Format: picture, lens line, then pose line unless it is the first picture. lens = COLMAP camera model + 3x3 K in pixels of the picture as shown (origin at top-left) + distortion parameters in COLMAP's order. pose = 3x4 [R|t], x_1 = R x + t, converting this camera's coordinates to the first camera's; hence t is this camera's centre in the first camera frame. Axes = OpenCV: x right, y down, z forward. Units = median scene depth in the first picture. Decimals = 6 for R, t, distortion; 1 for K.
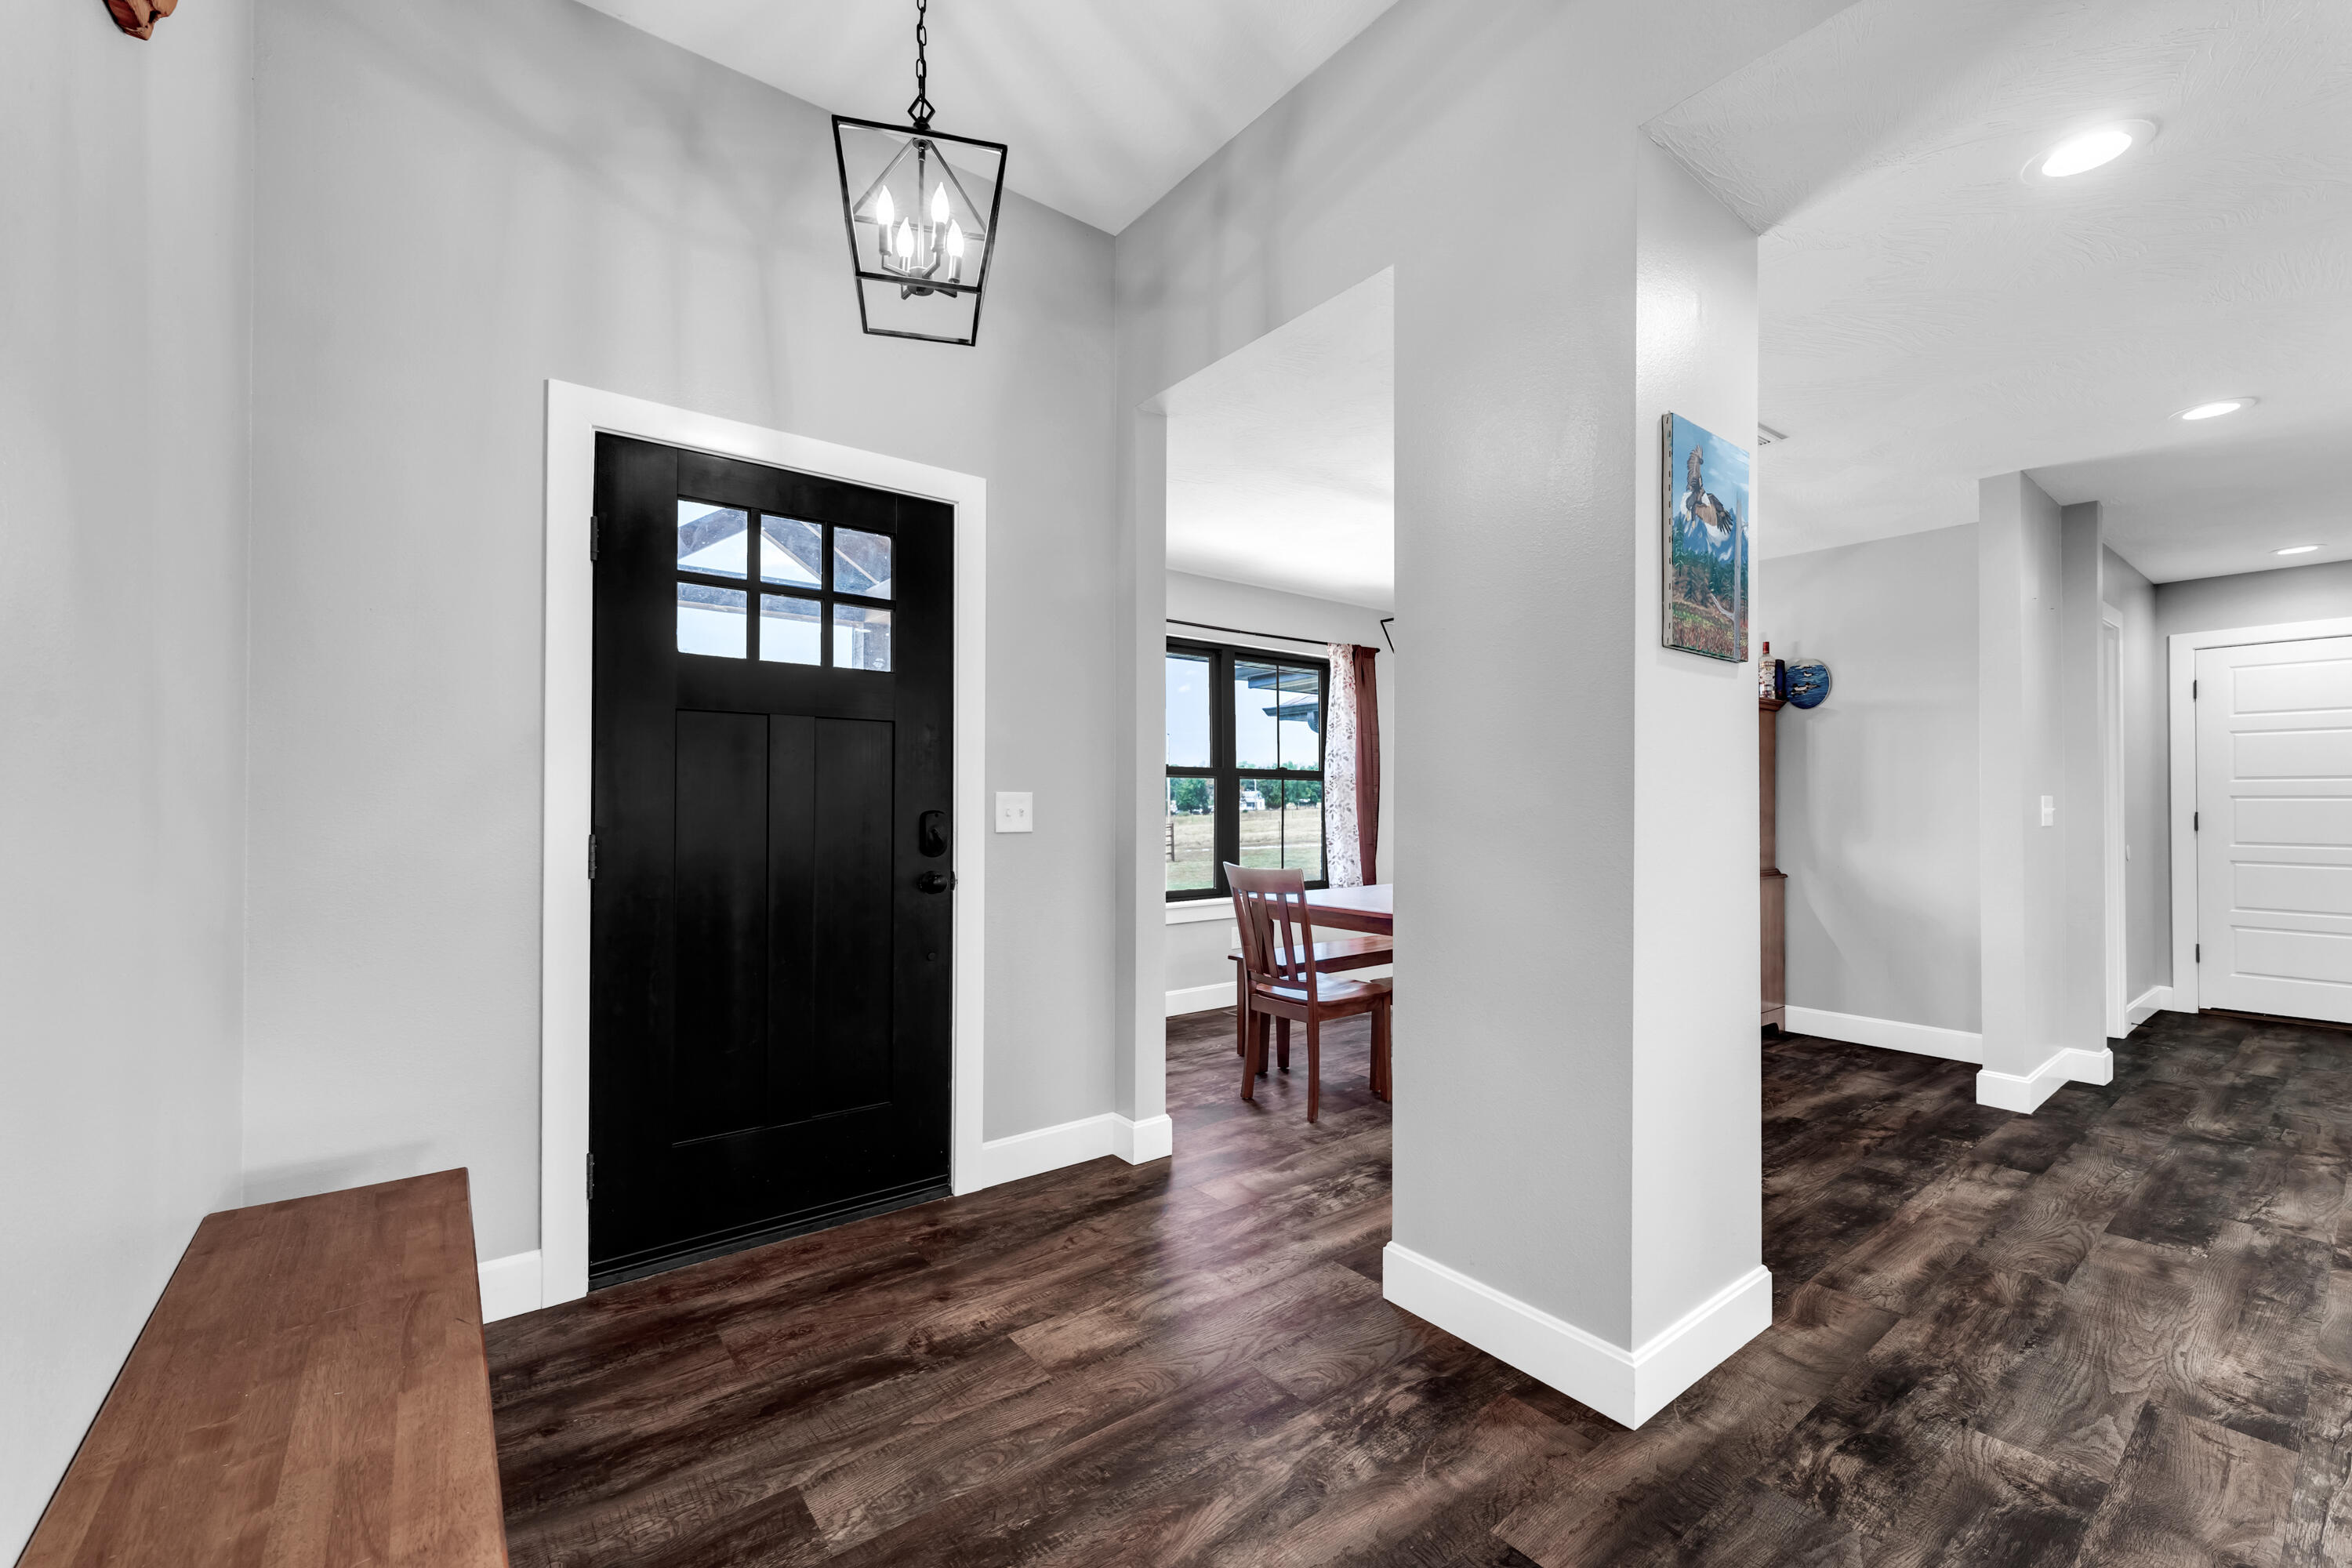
lens RADIAL K [[969.6, 0, 1168.8], [0, 969.6, 795.9], [0, 0, 1]] dist [0.000105, 0.000082]
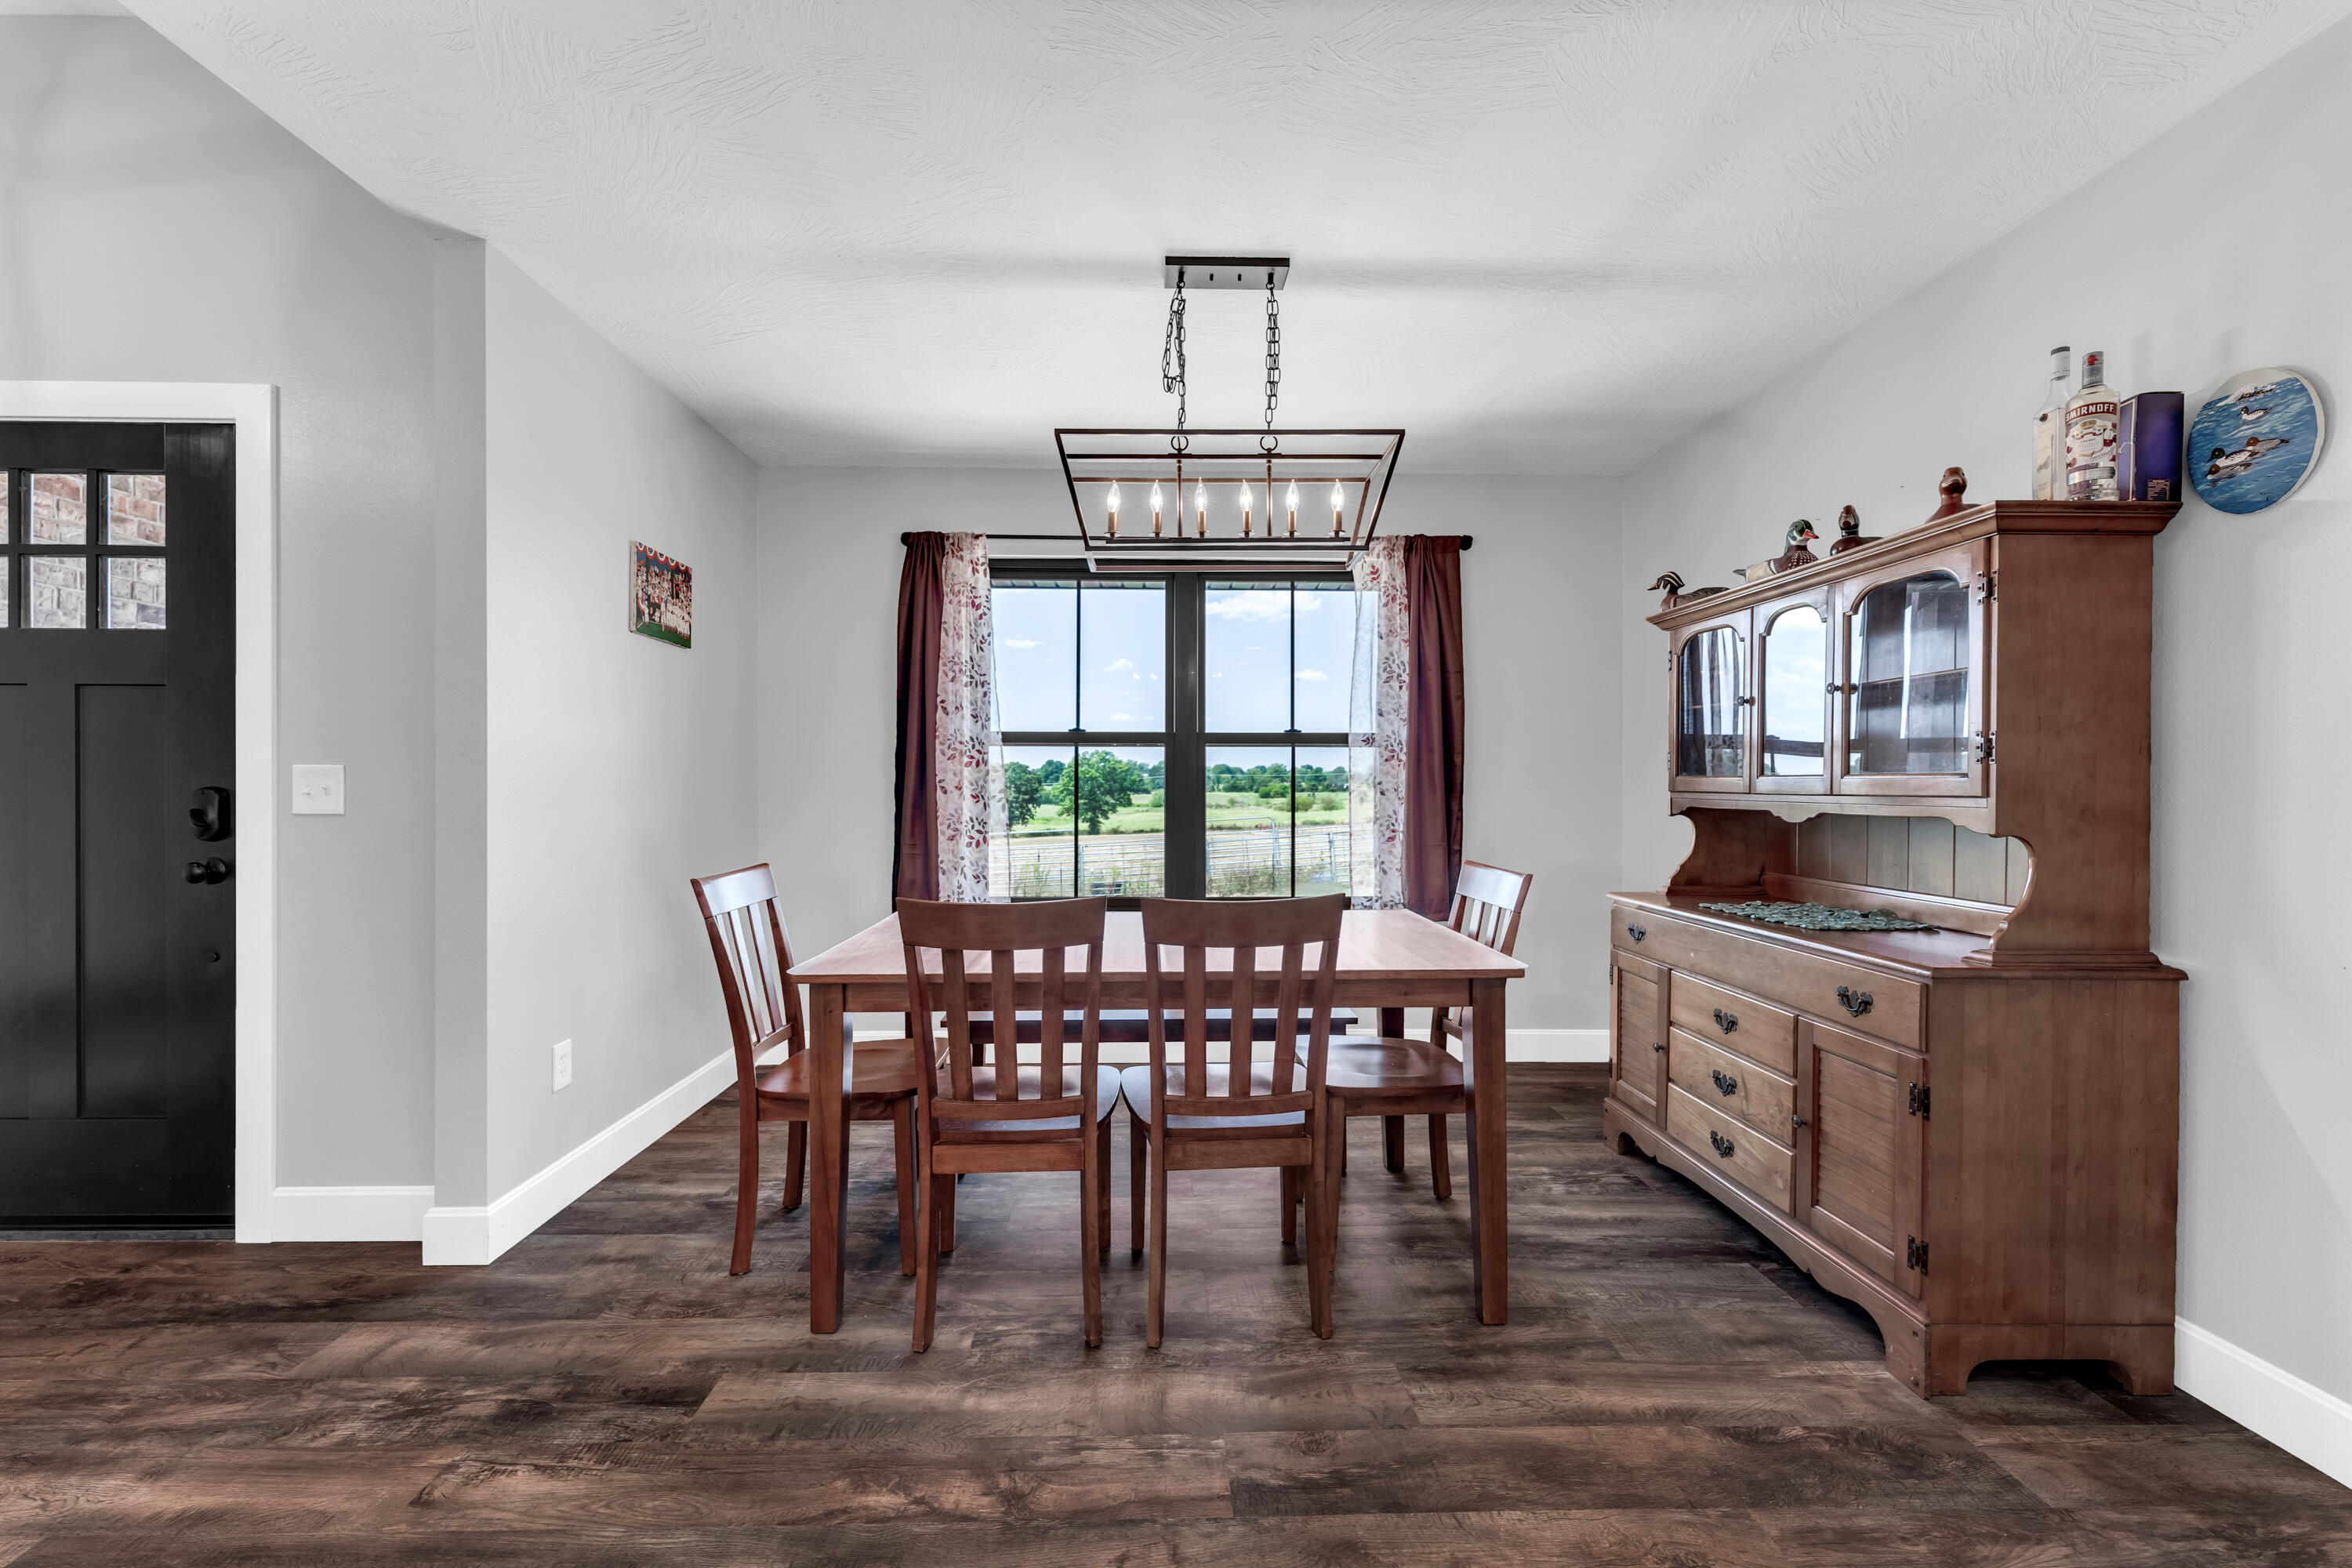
lens RADIAL K [[969.6, 0, 1175.3], [0, 969.6, 789.4], [0, 0, 1]] dist [0.000105, 0.000082]
pose [[0.800865, 0.005143, -0.598823, 0.924100], [0.002122, 0.999932, 0.011425, 0.009311], [0.598841, -0.010420, 0.800800, 0.801105]]
